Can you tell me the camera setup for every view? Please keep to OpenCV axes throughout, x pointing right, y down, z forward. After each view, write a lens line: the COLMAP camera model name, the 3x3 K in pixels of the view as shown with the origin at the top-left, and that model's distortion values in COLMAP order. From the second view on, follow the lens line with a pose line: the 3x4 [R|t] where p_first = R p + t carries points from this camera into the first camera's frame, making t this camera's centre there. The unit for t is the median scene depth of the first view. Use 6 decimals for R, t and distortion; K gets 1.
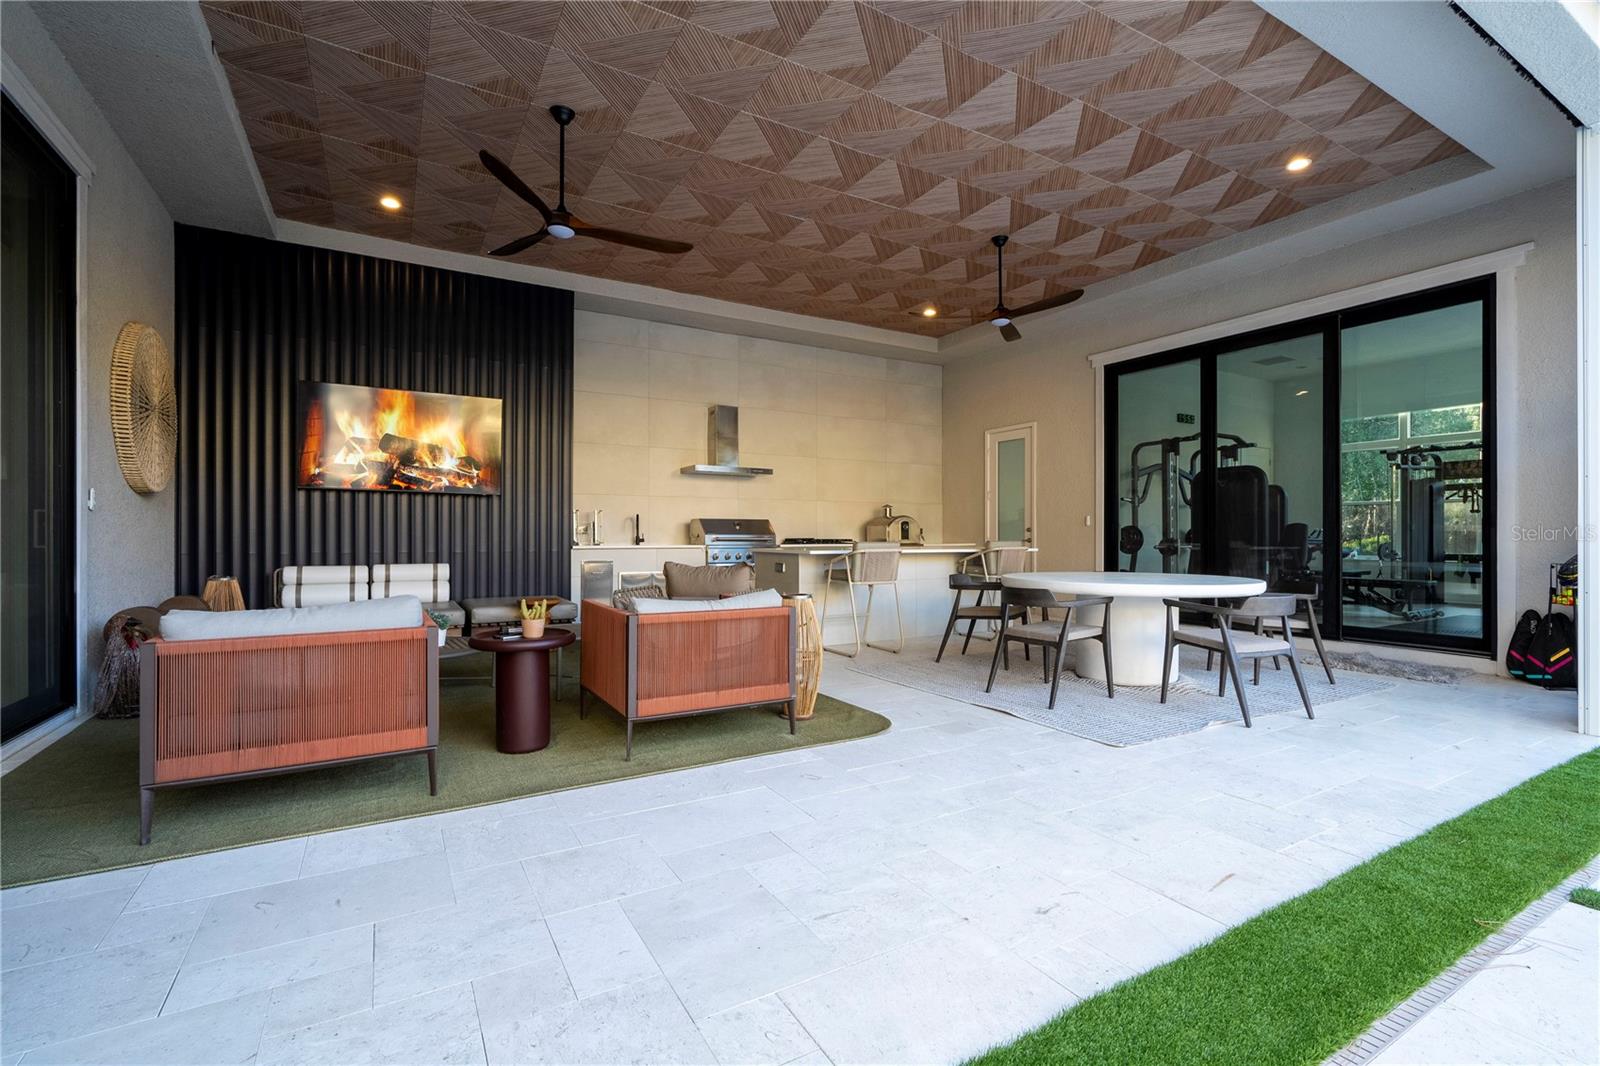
lens RADIAL K [[721.2, 0, 806.0], [0, 721.2, 535.1], [0, 0, 1]] dist [-0.002827, 0.001195]
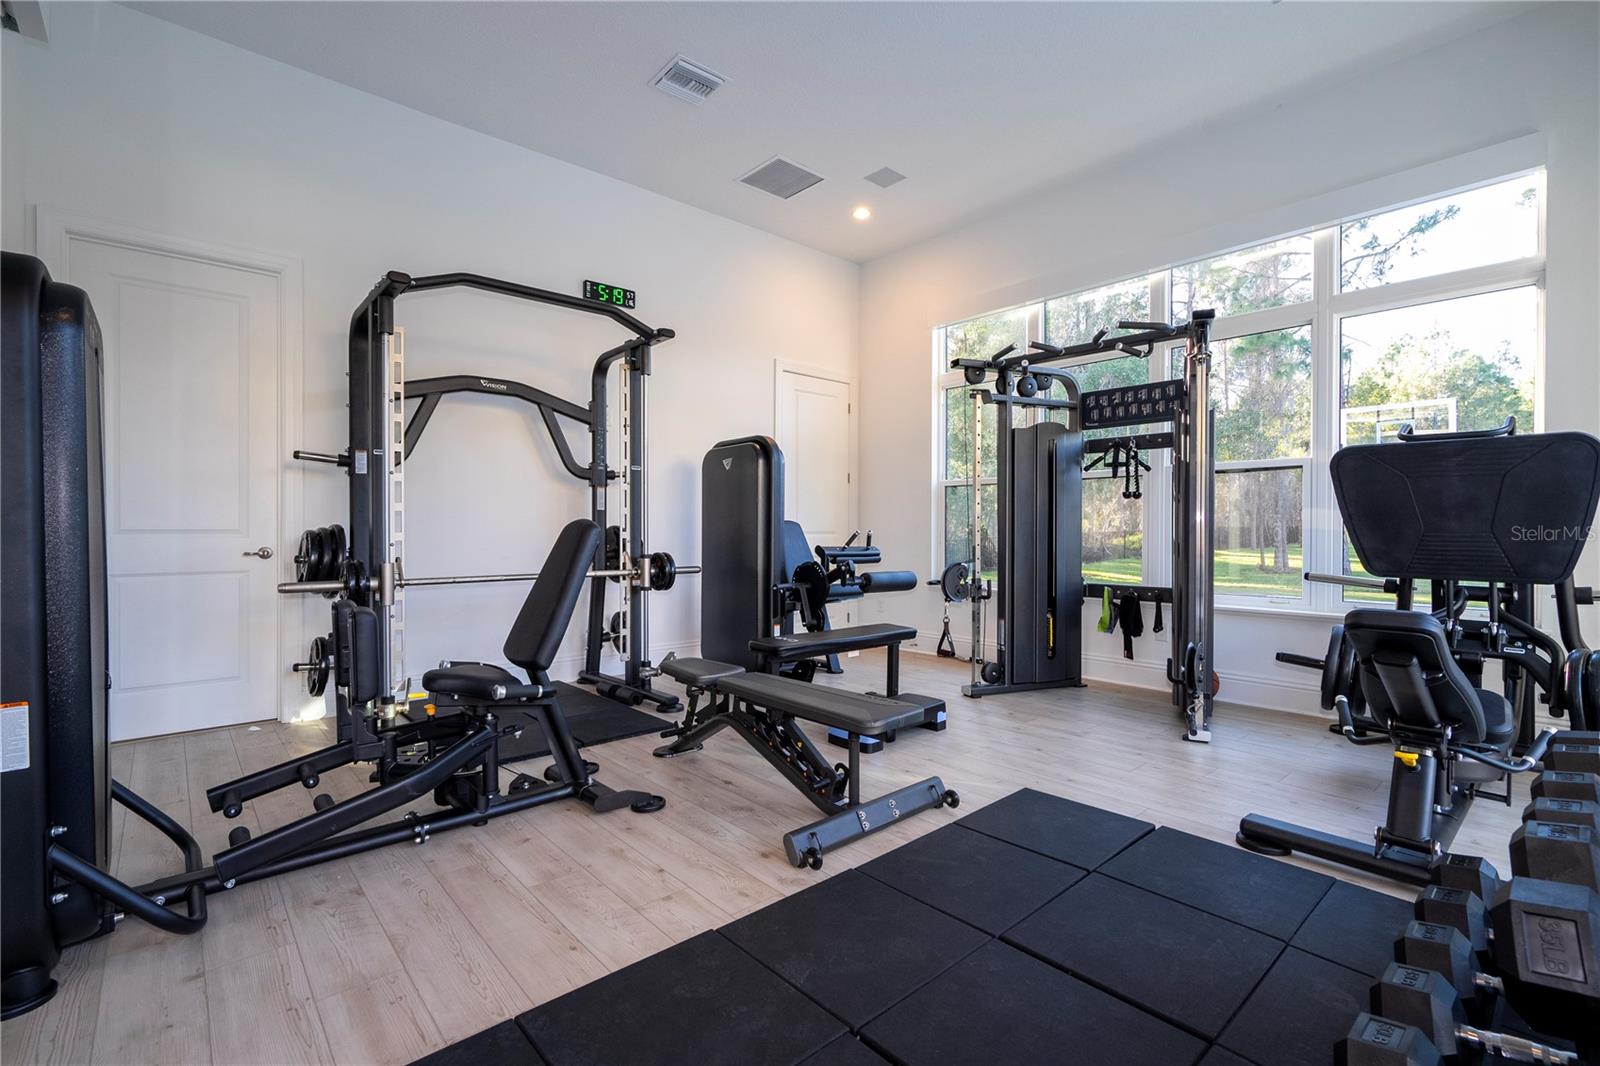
lens RADIAL K [[721.2, 0, 814.1], [0, 721.2, 531.6], [0, 0, 1]] dist [-0.002827, 0.001195]
pose [[0.978264, -0.005107, 0.207301, 0.781797], [0.002107, 0.999890, 0.014690, -0.021501], [-0.207353, -0.013934, 0.978167, 0.725412]]
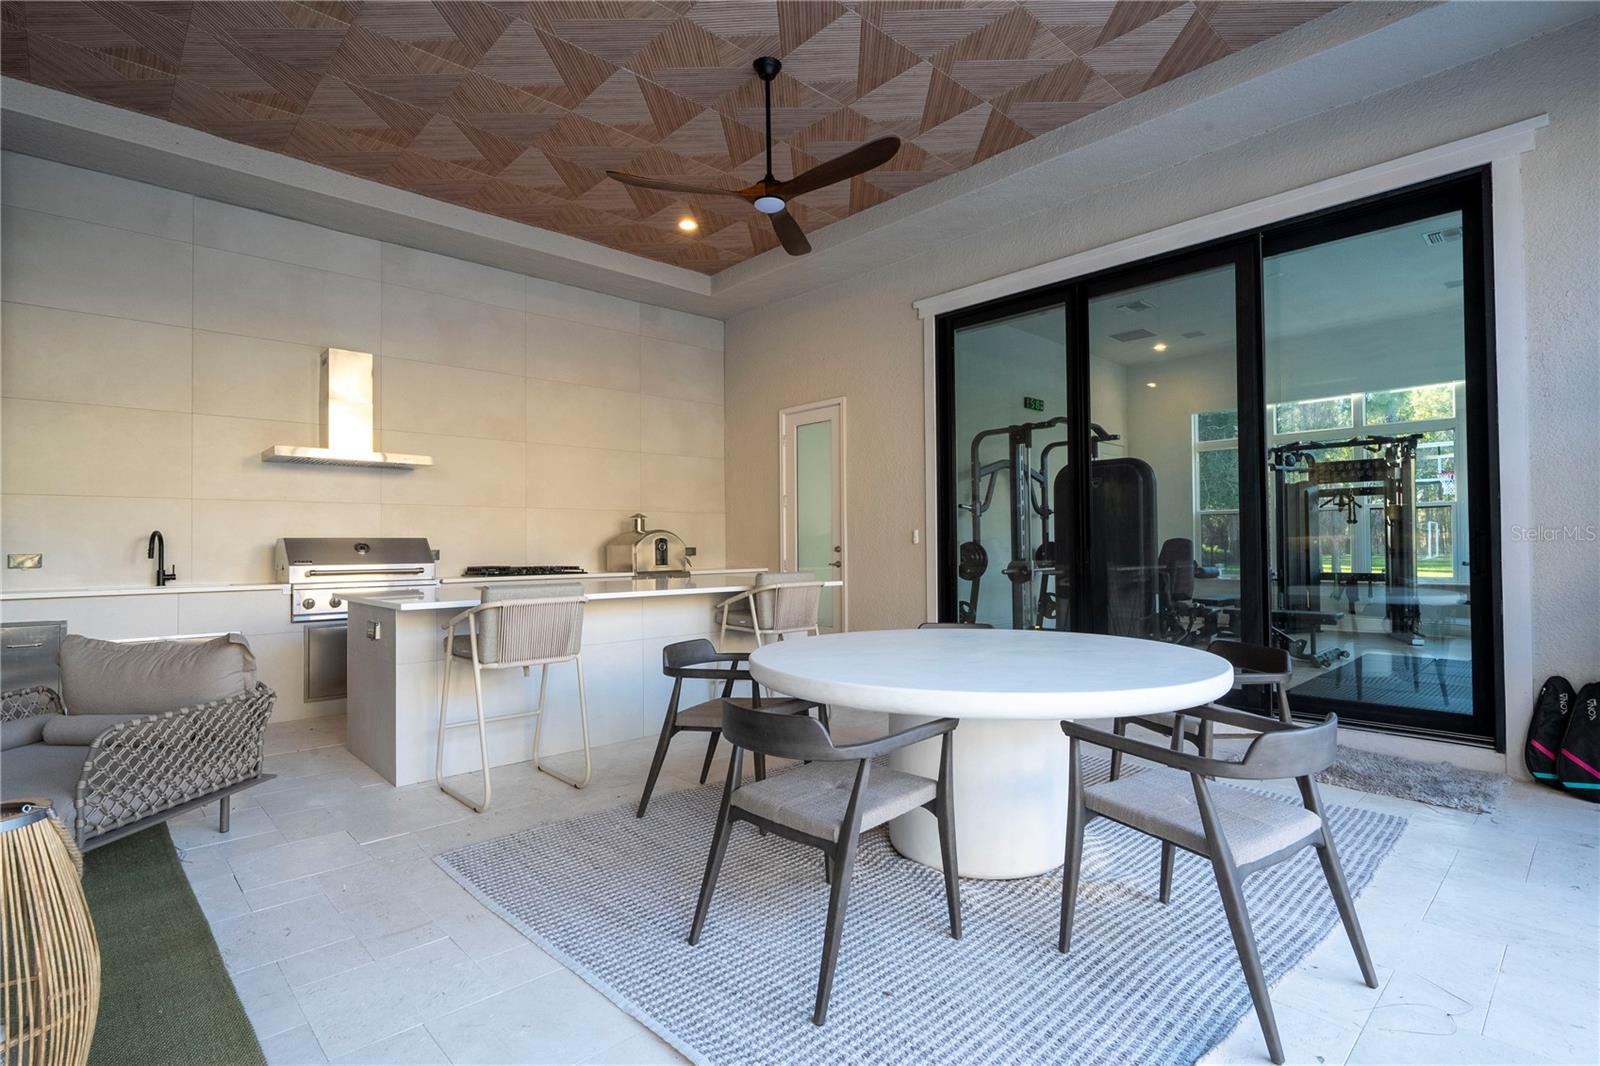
lens RADIAL K [[775.3, 0, 794.0], [0, 775.3, 538.8], [0, 0, 1]] dist [-0.011110, -0.000216]
pose [[0.978208, -0.006732, 0.207520, 0.131140], [0.008733, 0.999924, -0.008727, -0.013661], [-0.207446, 0.010349, 0.978192, 0.318073]]
